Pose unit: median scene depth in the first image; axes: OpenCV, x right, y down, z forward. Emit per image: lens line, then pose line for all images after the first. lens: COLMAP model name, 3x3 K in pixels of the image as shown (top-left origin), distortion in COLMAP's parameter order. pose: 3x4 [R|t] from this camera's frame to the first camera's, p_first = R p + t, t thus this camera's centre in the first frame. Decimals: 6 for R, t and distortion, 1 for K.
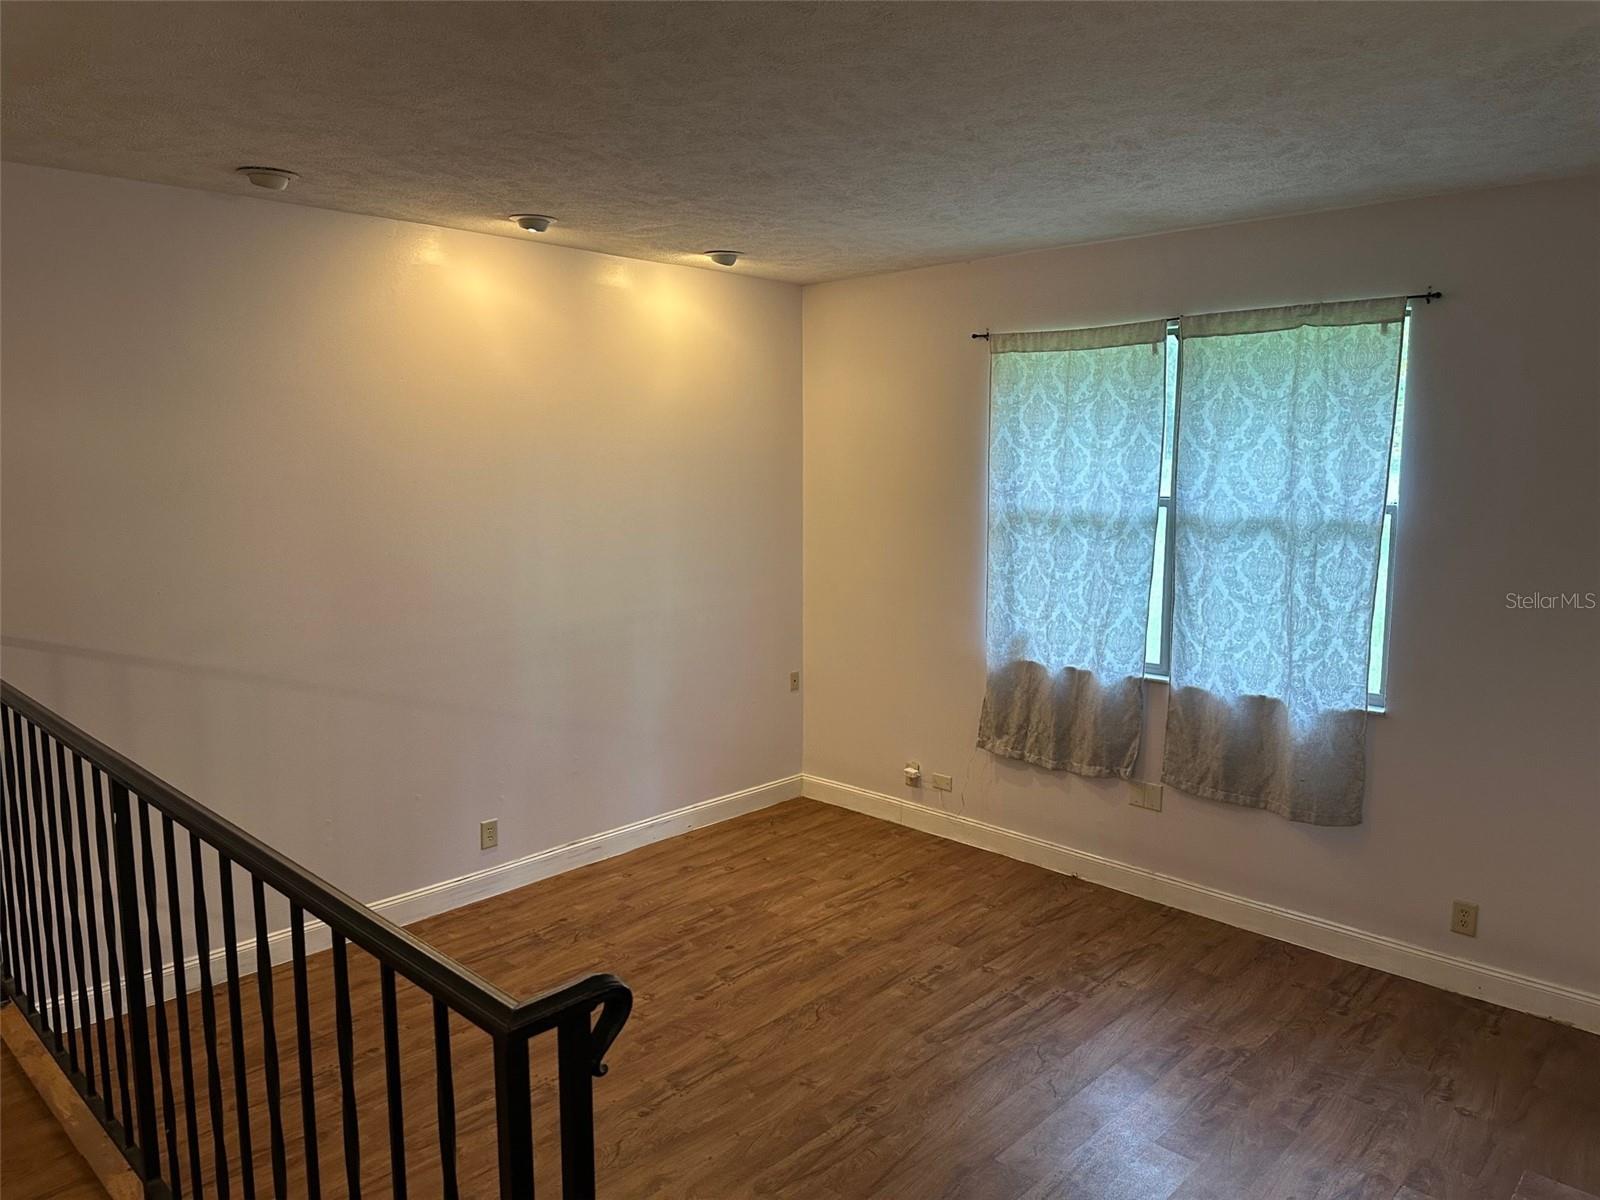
lens RADIAL K [[1136.2, 0, 799.0], [0, 1136.2, 601.5], [0, 0, 1]] dist [0.052427, -0.017321]
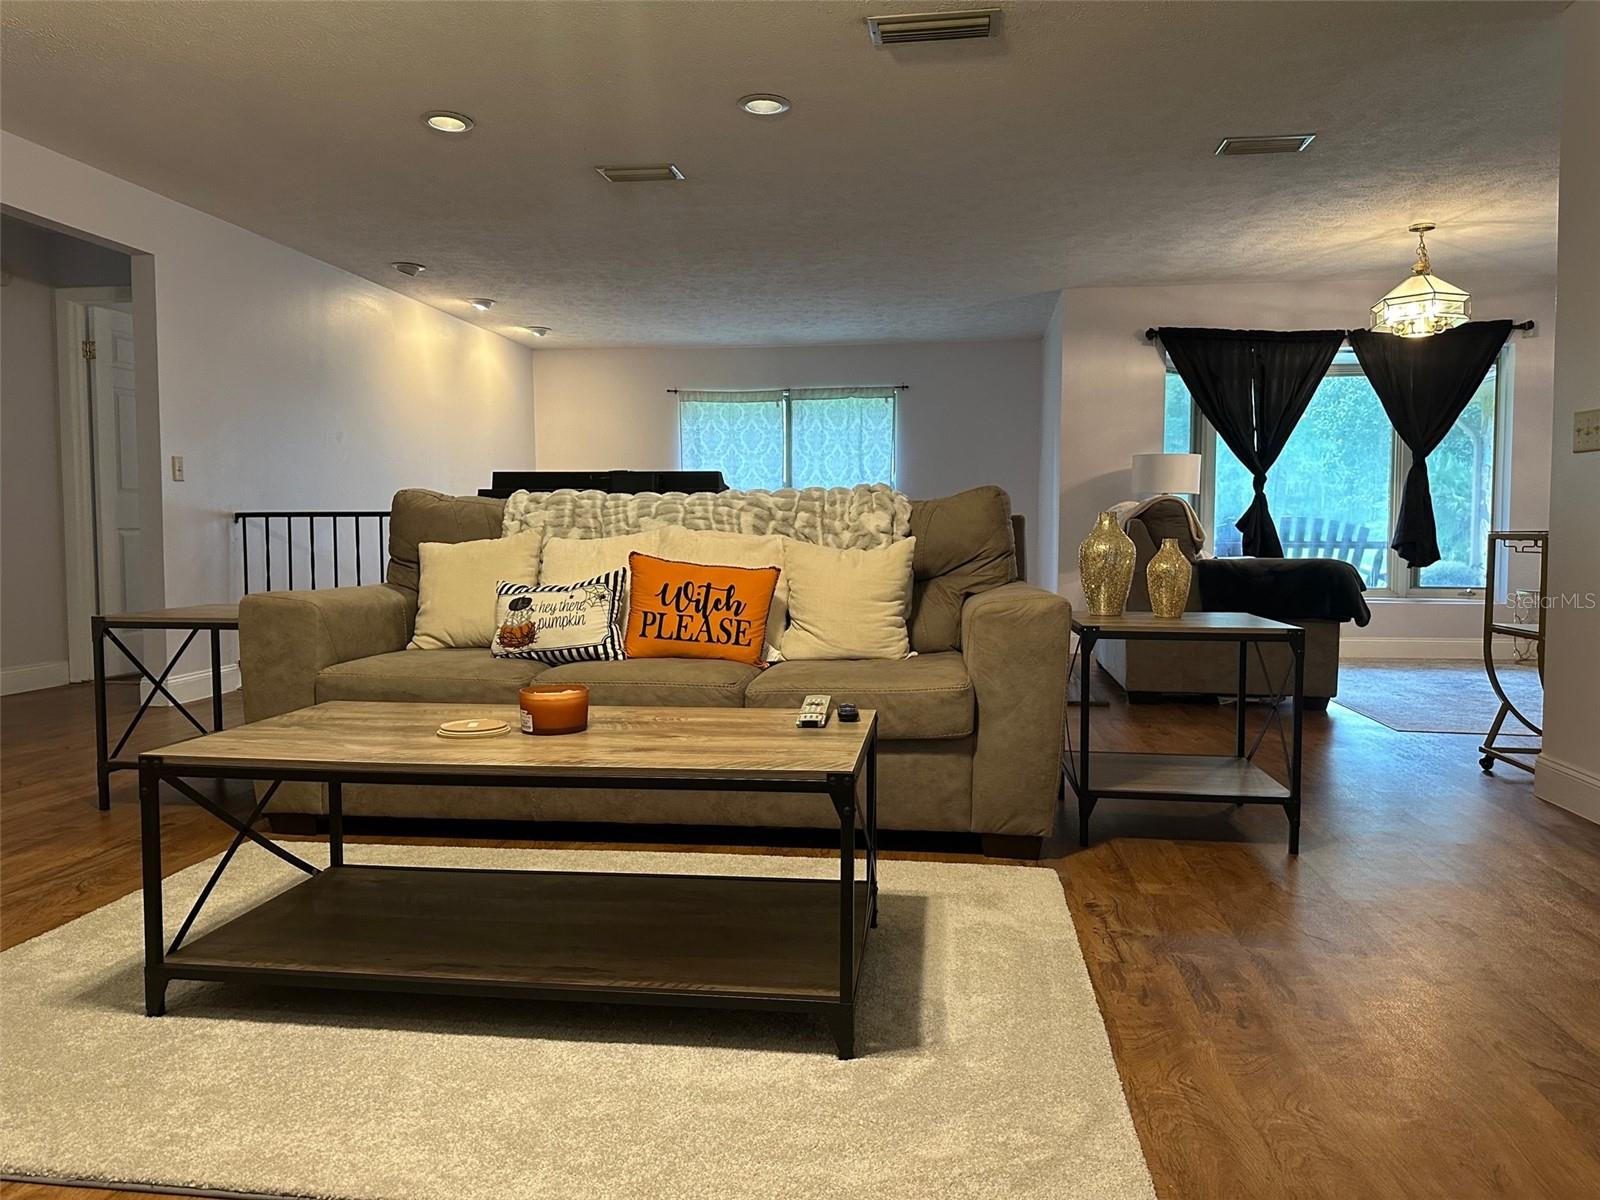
lens RADIAL K [[1136.2, 0, 801.4], [0, 1136.2, 597.0], [0, 0, 1]] dist [0.052427, -0.017321]
pose [[0.801797, -0.038823, 0.596334, -0.844472], [0.080669, 0.995785, -0.043634, 0.198633], [-0.592127, 0.083091, 0.801549, -0.561697]]
